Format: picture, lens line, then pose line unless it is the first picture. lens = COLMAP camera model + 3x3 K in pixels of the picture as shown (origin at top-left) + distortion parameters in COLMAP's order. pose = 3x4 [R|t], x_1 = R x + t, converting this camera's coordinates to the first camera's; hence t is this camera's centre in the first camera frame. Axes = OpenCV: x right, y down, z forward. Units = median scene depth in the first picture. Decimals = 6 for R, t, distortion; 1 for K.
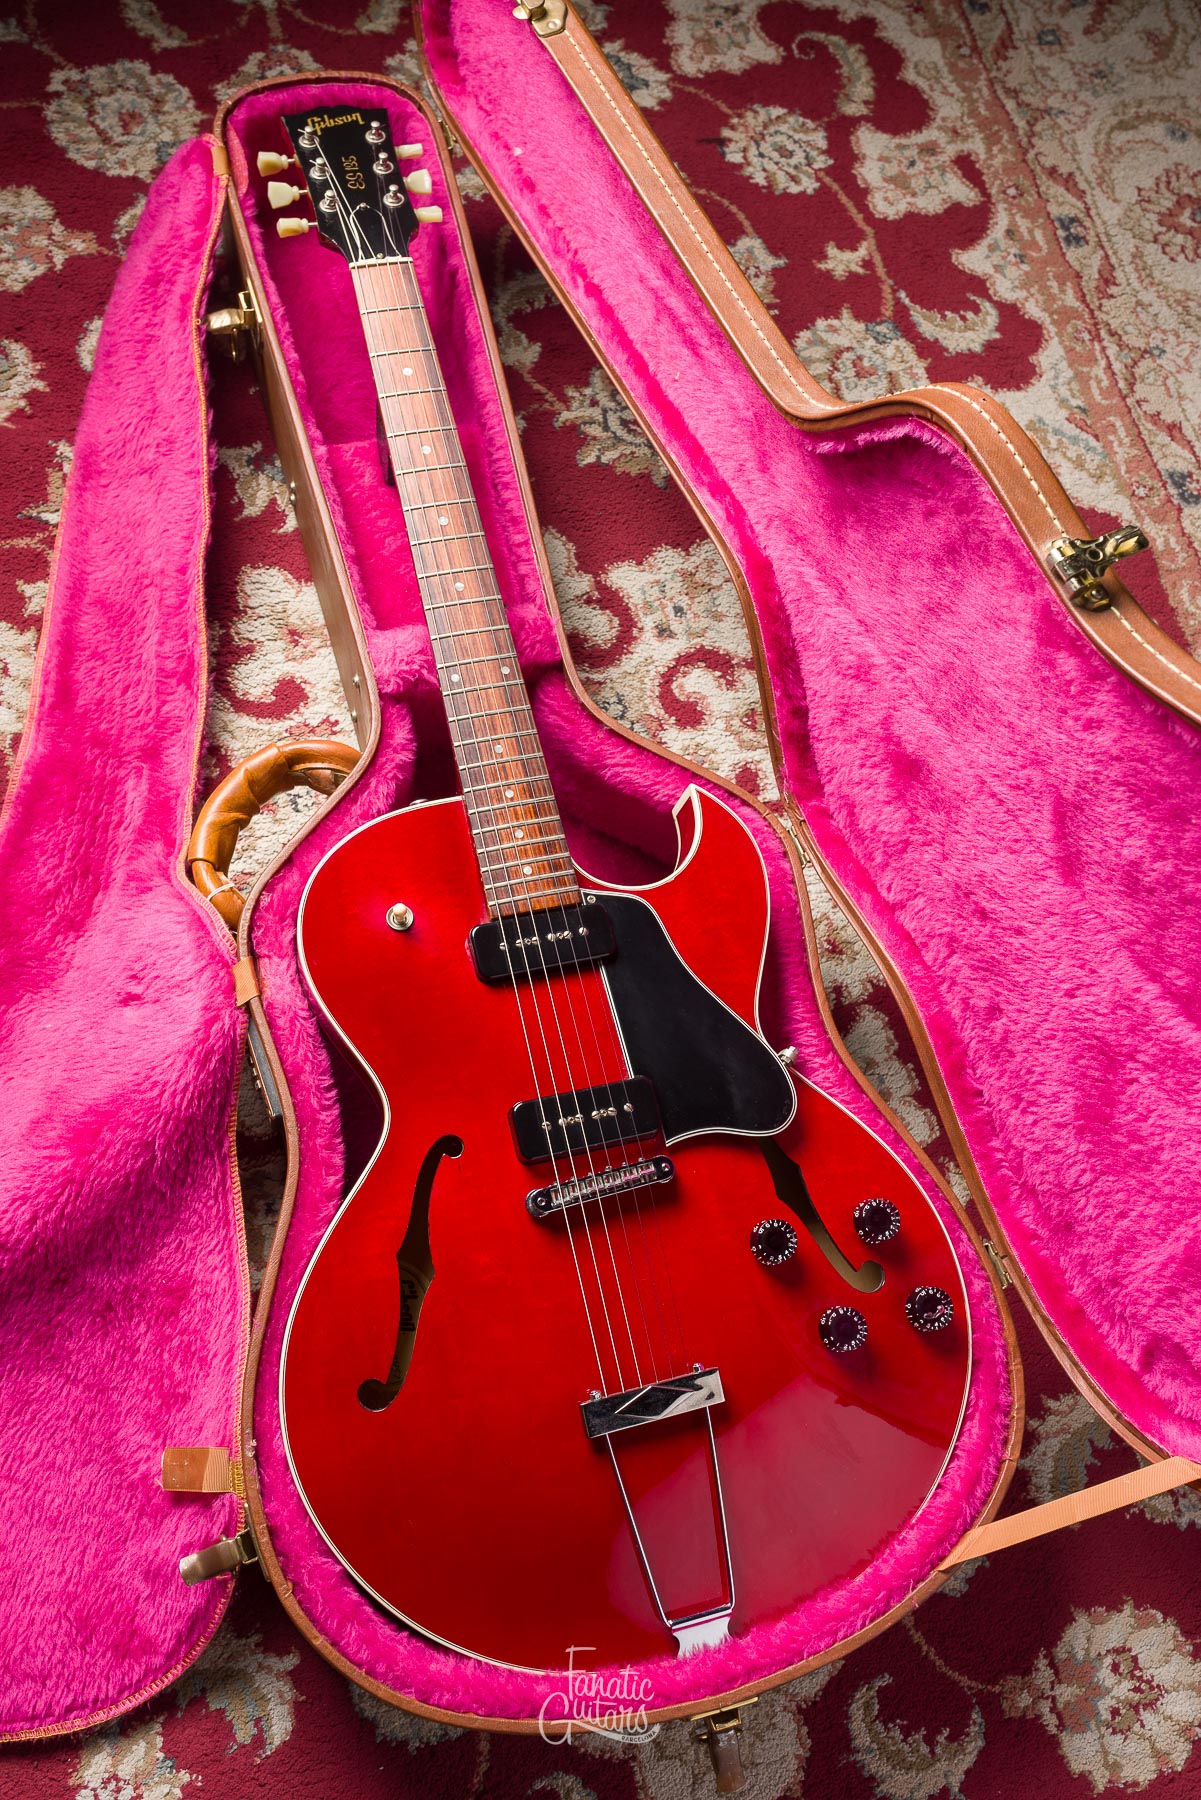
lens RADIAL K [[1715.9, 0, 599.8], [0, 1715.9, 903.0], [0, 0, 1]] dist [-0.002162, 0.001214]
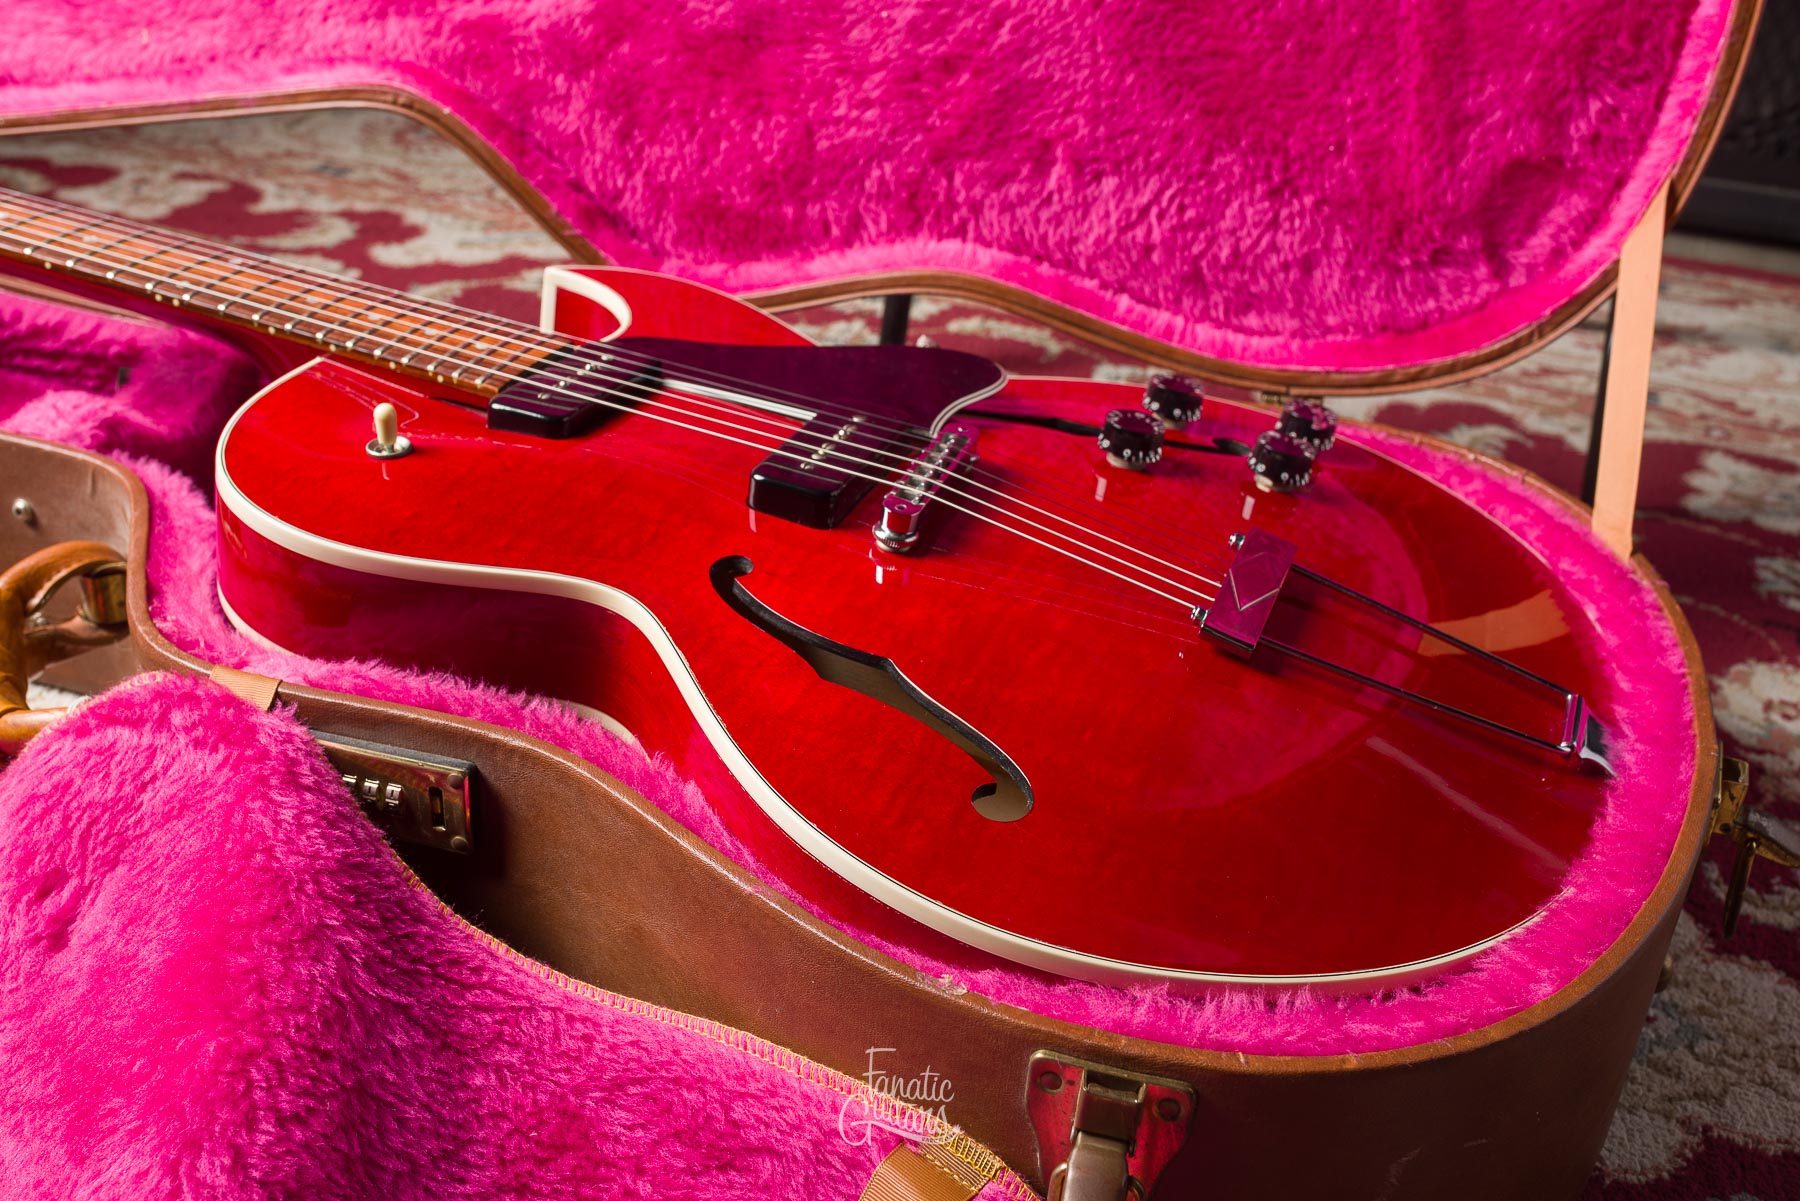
lens RADIAL K [[1886.9, 0, 883.0], [0, 1886.9, 532.2], [0, 0, 1]] dist [-0.004800, 0.005905]
pose [[0.594078, -0.463482, 0.657462, -0.372815], [0.760795, 0.589203, -0.272087, 0.273400], [-0.261271, 0.661834, 0.702647, 0.402666]]
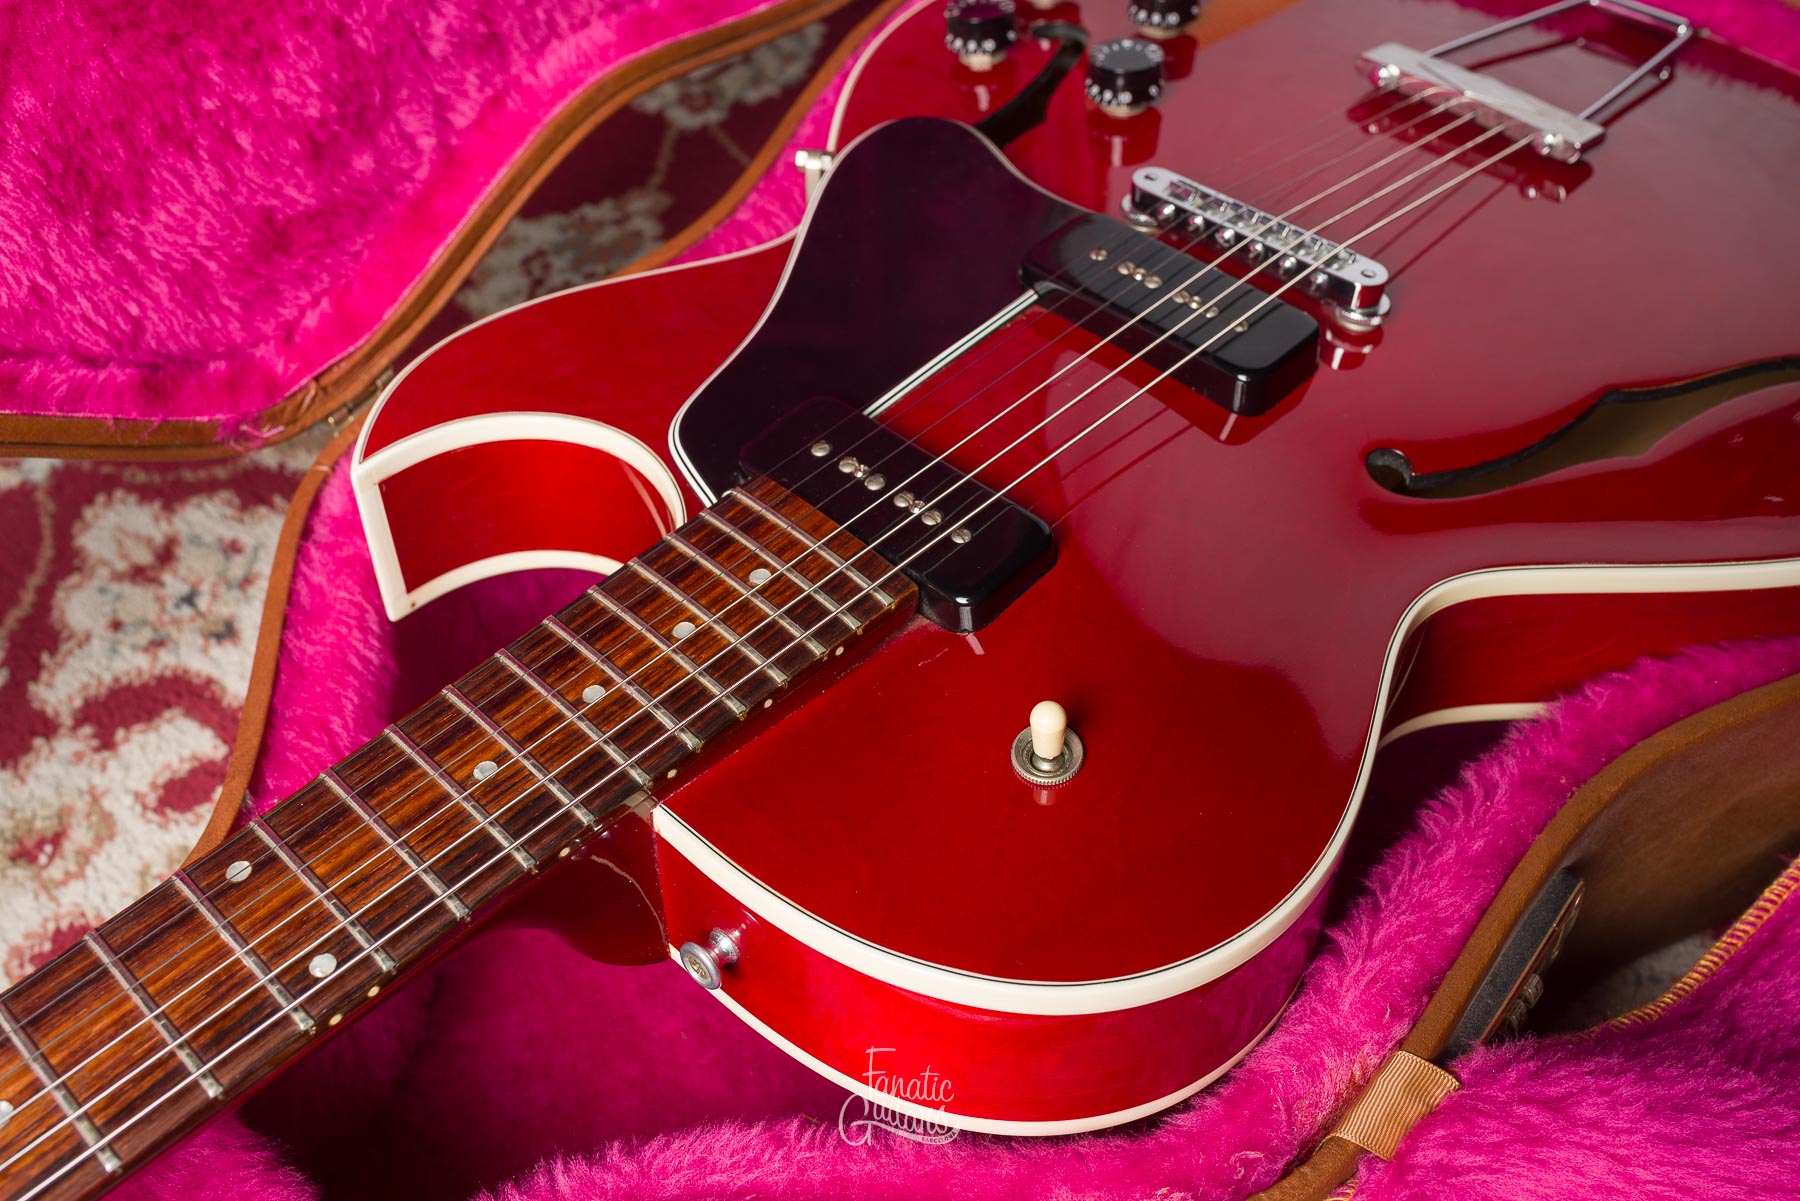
lens RADIAL K [[1769.3, 0, 900.0], [0, 1769.3, 600.5], [0, 0, 1]] dist [-0.003258, 0.003577]
pose [[-0.519432, -0.711534, 0.473192, -0.206401], [0.793687, -0.196548, 0.575699, -0.185198], [-0.316625, 0.674603, 0.666828, 0.584233]]
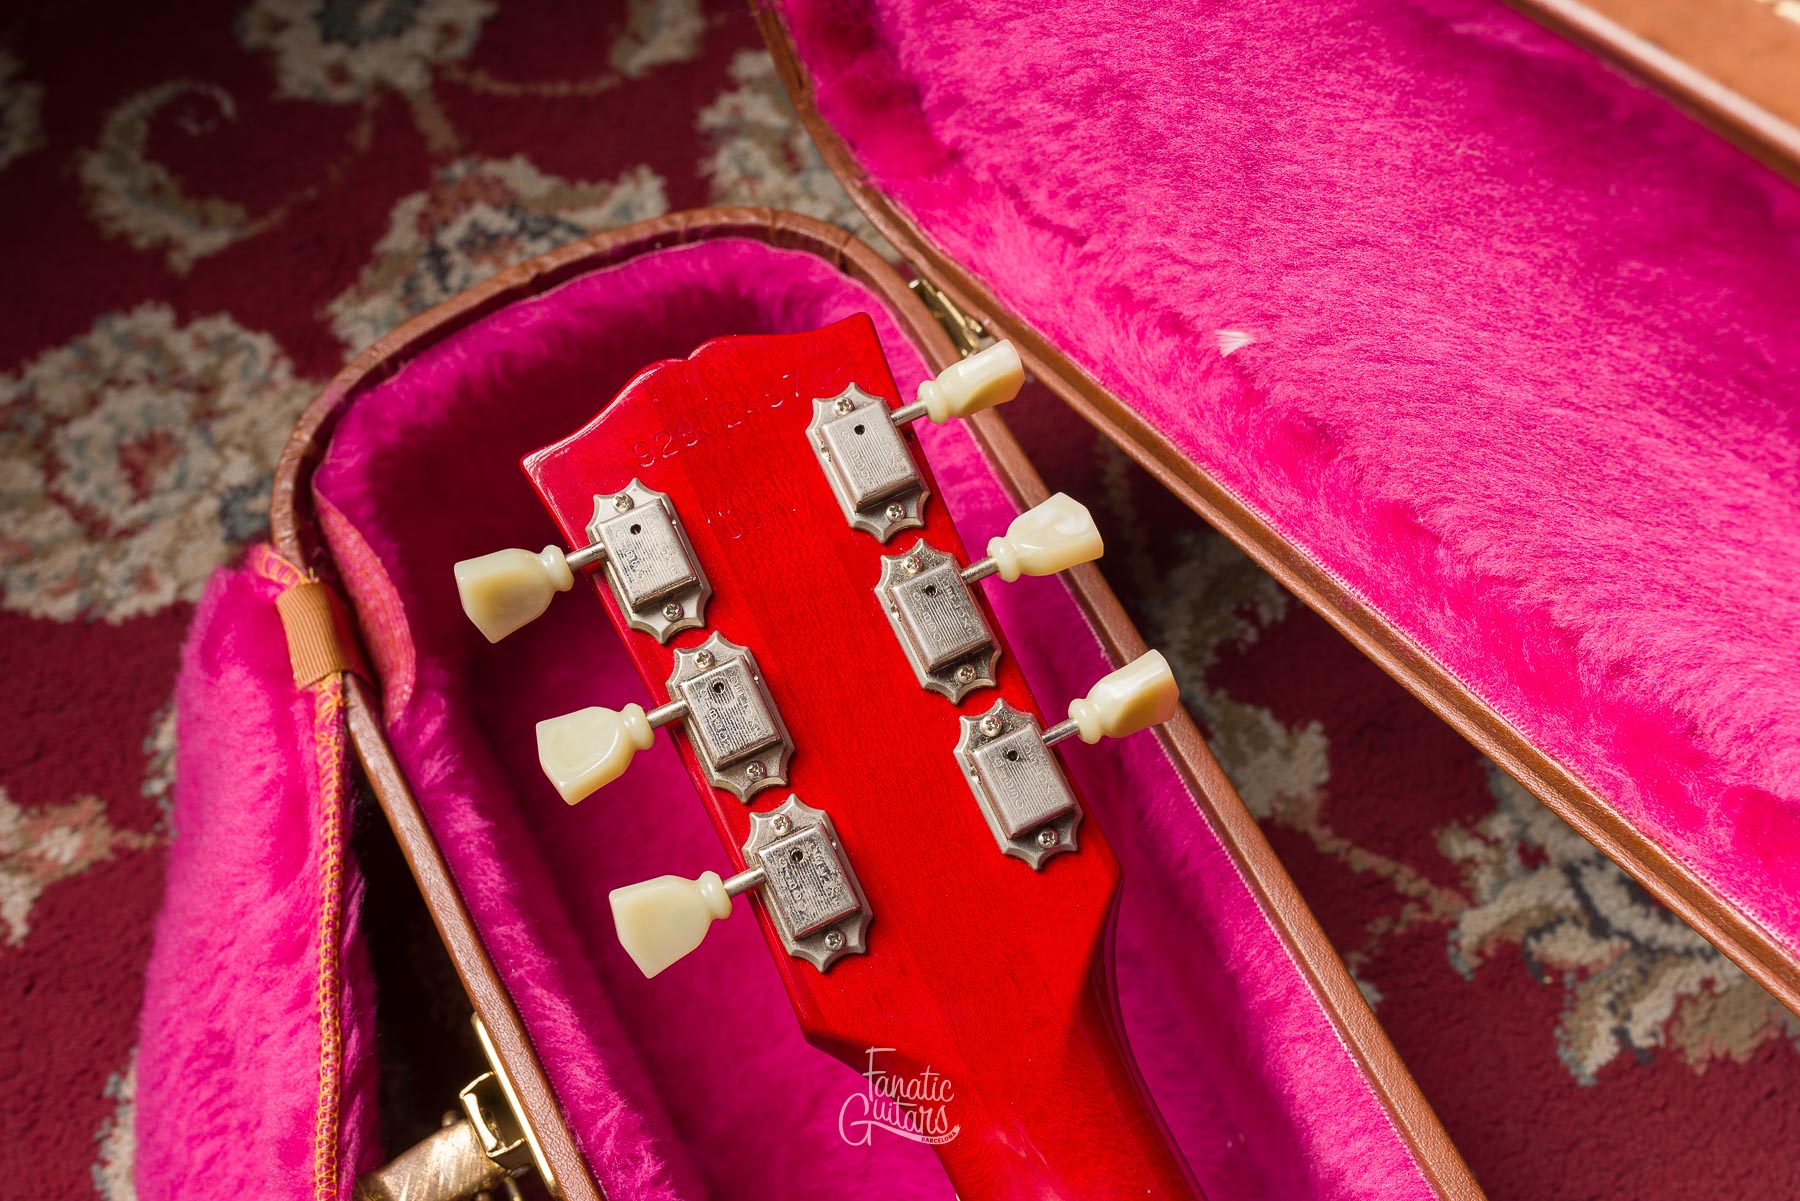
lens RADIAL K [[1715.7, 0, 898.9], [0, 1715.7, 572.1], [0, 0, 1]] dist [0.141964, -0.300226]
pose [[0.954470, -0.288433, -0.076112, -0.088305], [0.278142, 0.952711, -0.122390, -0.367010], [0.107814, 0.095647, 0.989559, 0.679984]]
